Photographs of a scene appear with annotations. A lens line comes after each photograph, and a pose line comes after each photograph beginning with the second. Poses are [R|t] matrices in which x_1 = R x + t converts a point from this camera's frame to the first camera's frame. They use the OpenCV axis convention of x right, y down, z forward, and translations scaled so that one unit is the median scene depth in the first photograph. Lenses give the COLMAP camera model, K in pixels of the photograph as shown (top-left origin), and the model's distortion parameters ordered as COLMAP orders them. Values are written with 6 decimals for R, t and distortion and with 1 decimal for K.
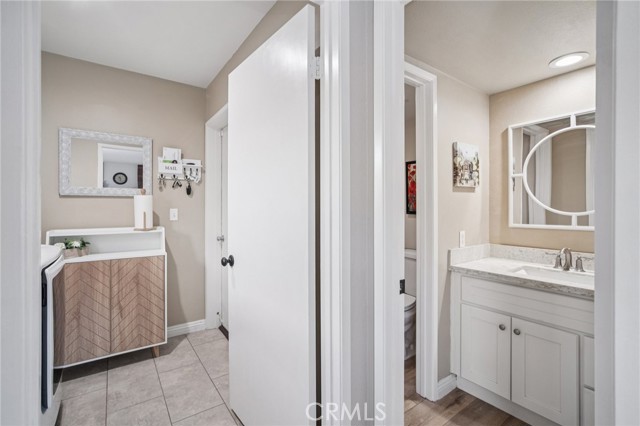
lens RADIAL K [[287.6, 0, 320.1], [0, 287.6, 207.8], [0, 0, 1]] dist [-0.005393, 0.000390]
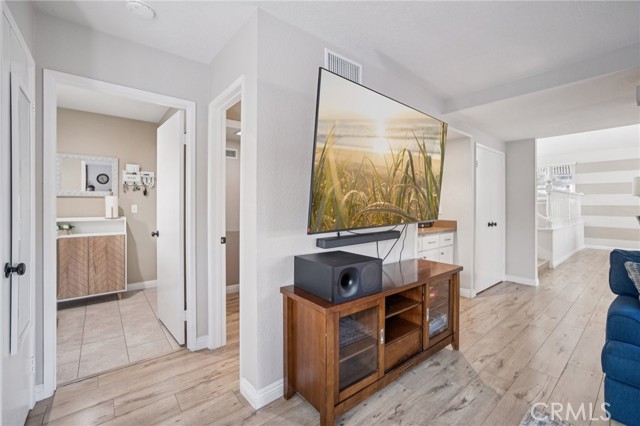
lens RADIAL K [[270.2, 0, 318.3], [0, 270.2, 206.1], [0, 0, 1]] dist [-0.004052, 0.001491]
pose [[0.998372, 0.003479, 0.056938, 0.434300], [-0.003742, 0.999983, 0.004513, -0.000607], [-0.056922, -0.004718, 0.998367, -0.537473]]
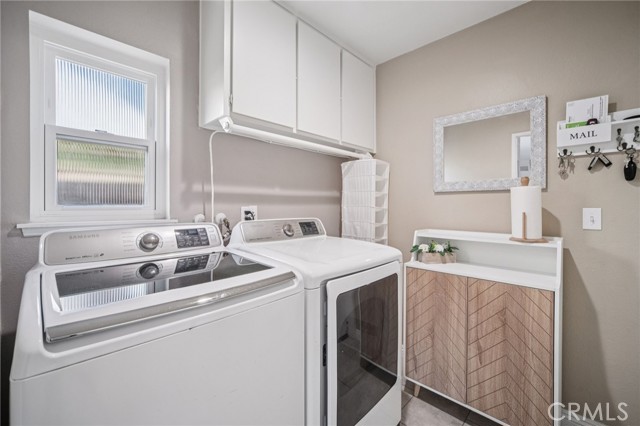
lens RADIAL K [[270.2, 0, 318.3], [0, 270.2, 207.7], [0, 0, 1]] dist [-0.004052, 0.001491]
pose [[0.184396, 0.009006, -0.982811, -0.114746], [-0.000816, 0.999959, 0.009010, -0.001628], [0.982852, -0.000859, 0.184396, 0.462022]]
